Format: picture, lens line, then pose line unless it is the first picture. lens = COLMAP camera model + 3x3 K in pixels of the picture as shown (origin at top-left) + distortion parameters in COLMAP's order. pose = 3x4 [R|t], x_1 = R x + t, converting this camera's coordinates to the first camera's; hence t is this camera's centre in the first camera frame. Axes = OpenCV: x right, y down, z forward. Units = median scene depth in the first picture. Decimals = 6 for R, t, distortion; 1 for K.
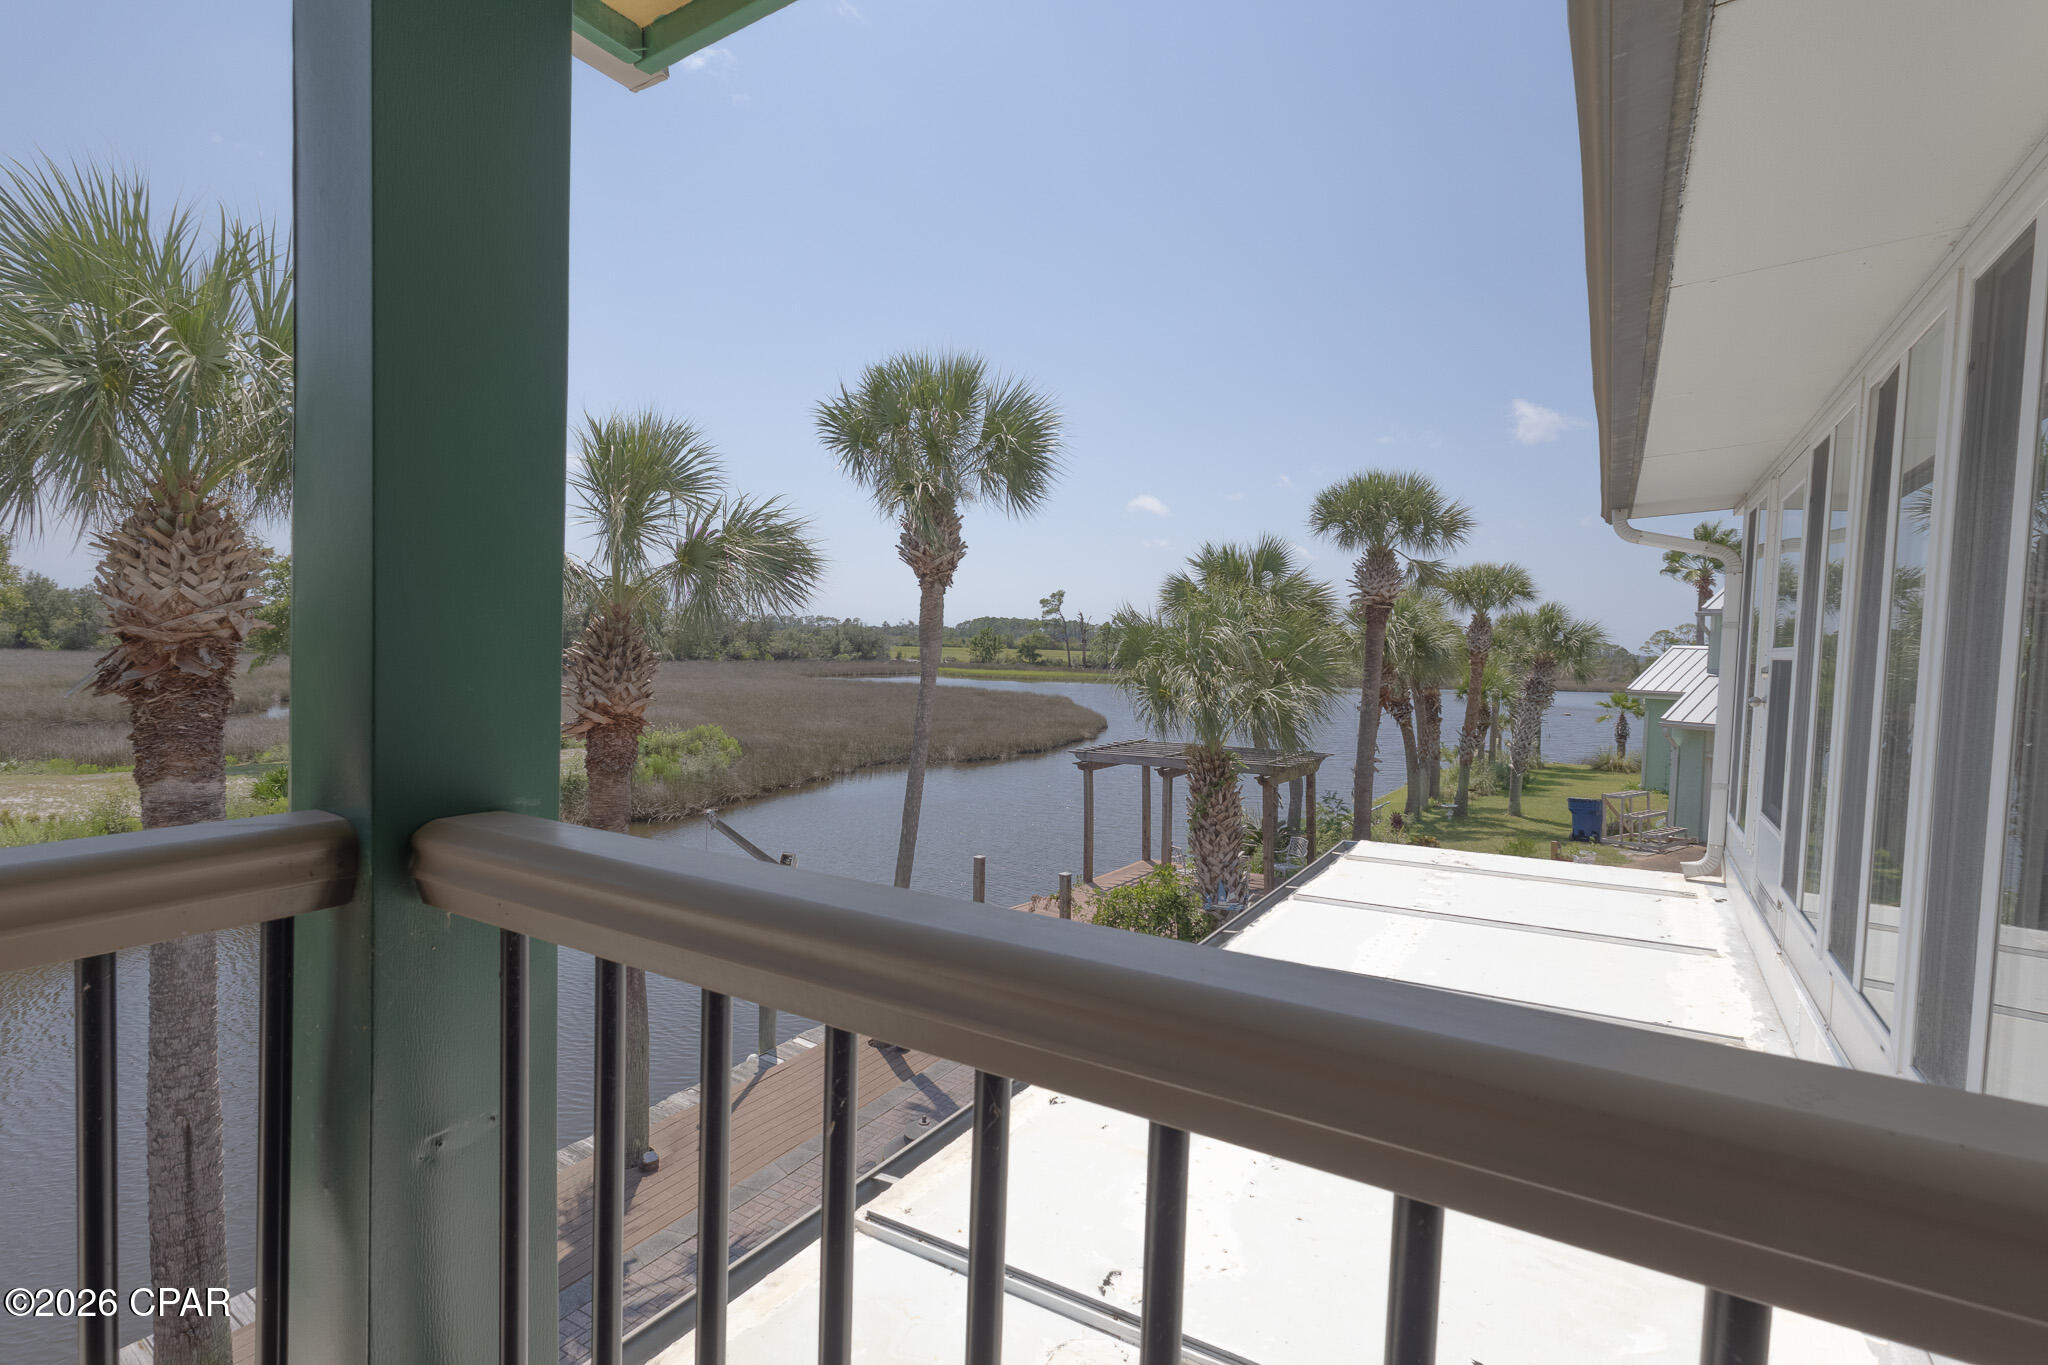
lens RADIAL K [[938.4, 0, 1016.0], [0, 938.4, 682.0], [0, 0, 1]] dist [0.005319, 0.000544]
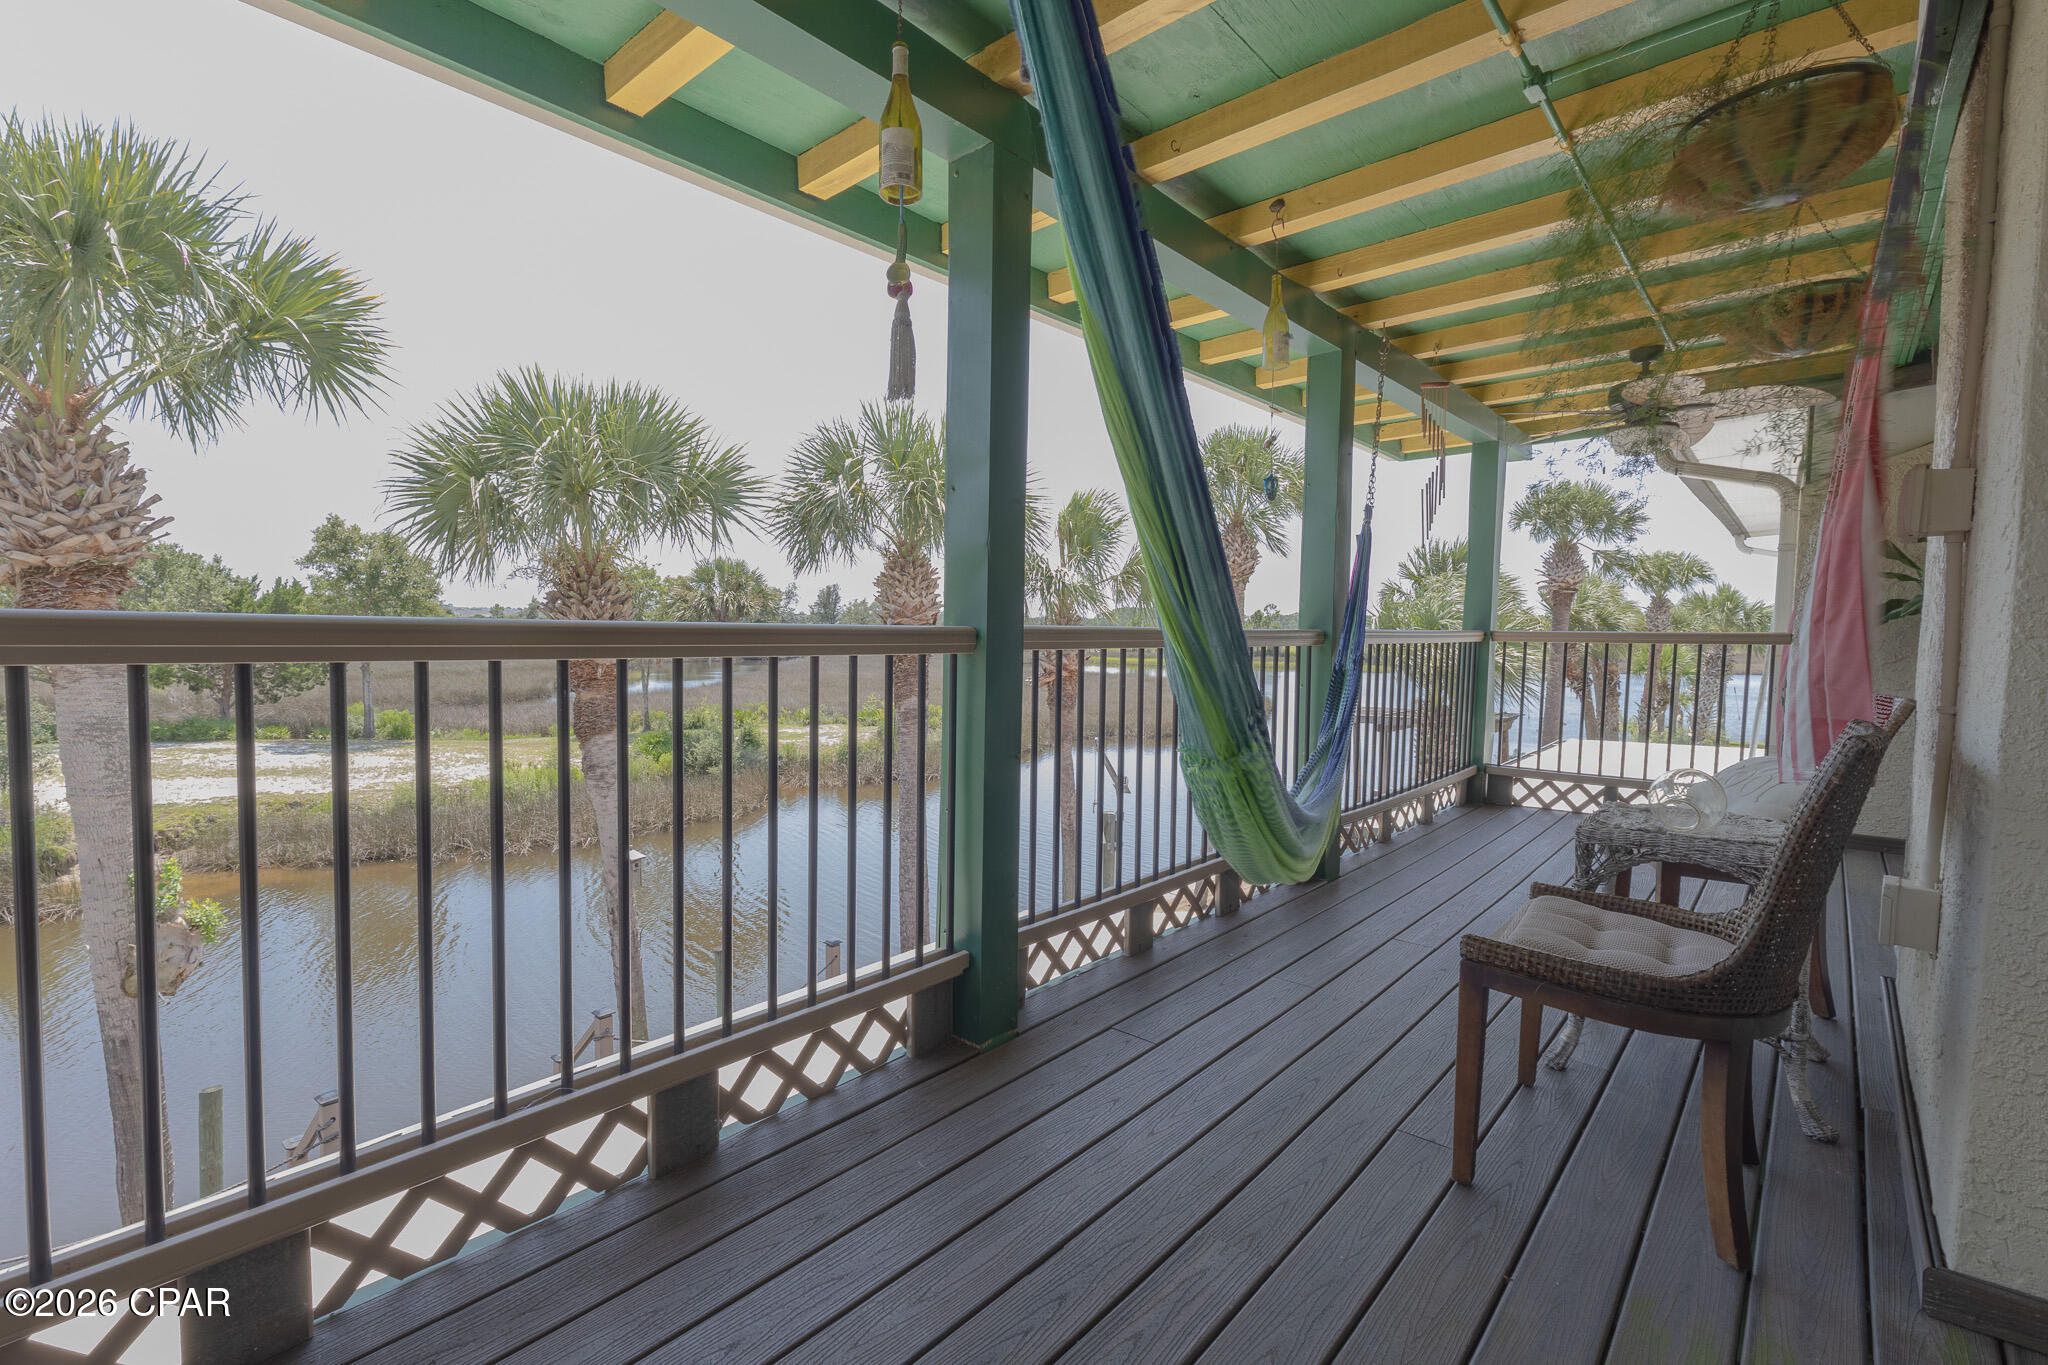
lens RADIAL K [[938.4, 0, 1025.9], [0, 938.4, 700.2], [0, 0, 1]] dist [0.005319, 0.000544]
pose [[0.990575, -0.004396, -0.136901, -0.397417], [0.008386, 0.999556, 0.028587, 0.054921], [0.136715, -0.029466, 0.990172, -0.860953]]
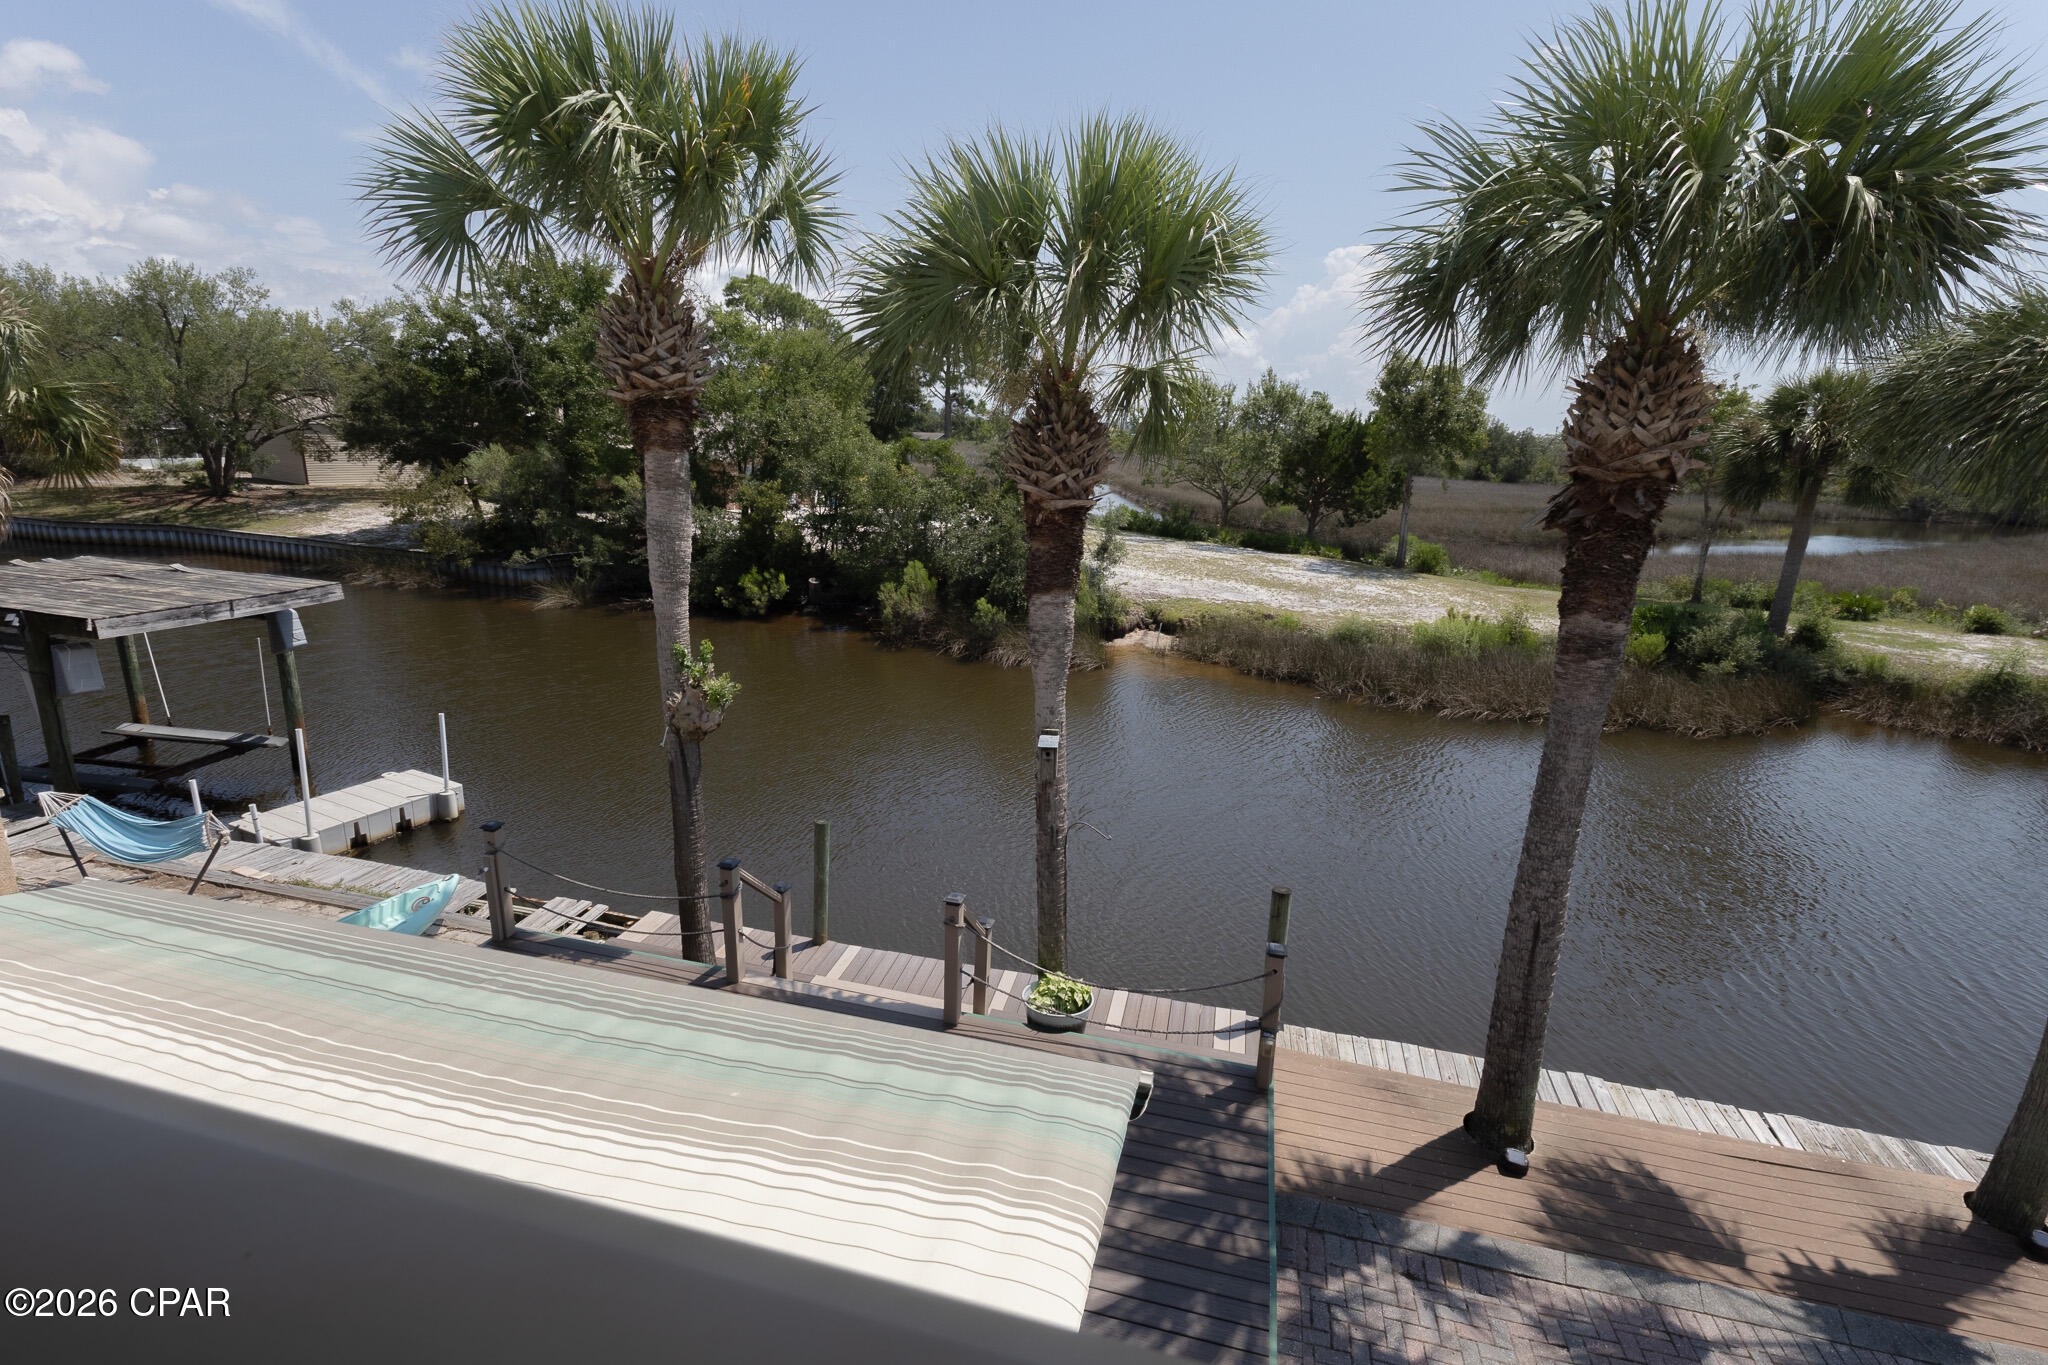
lens RADIAL K [[938.4, 0, 1013.9], [0, 938.4, 676.0], [0, 0, 1]] dist [0.005319, 0.000544]
pose [[0.304525, 0.221737, -0.926335, -0.096602], [-0.070469, 0.975106, 0.210245, -0.005764], [0.949894, 0.001253, 0.312570, 0.058074]]
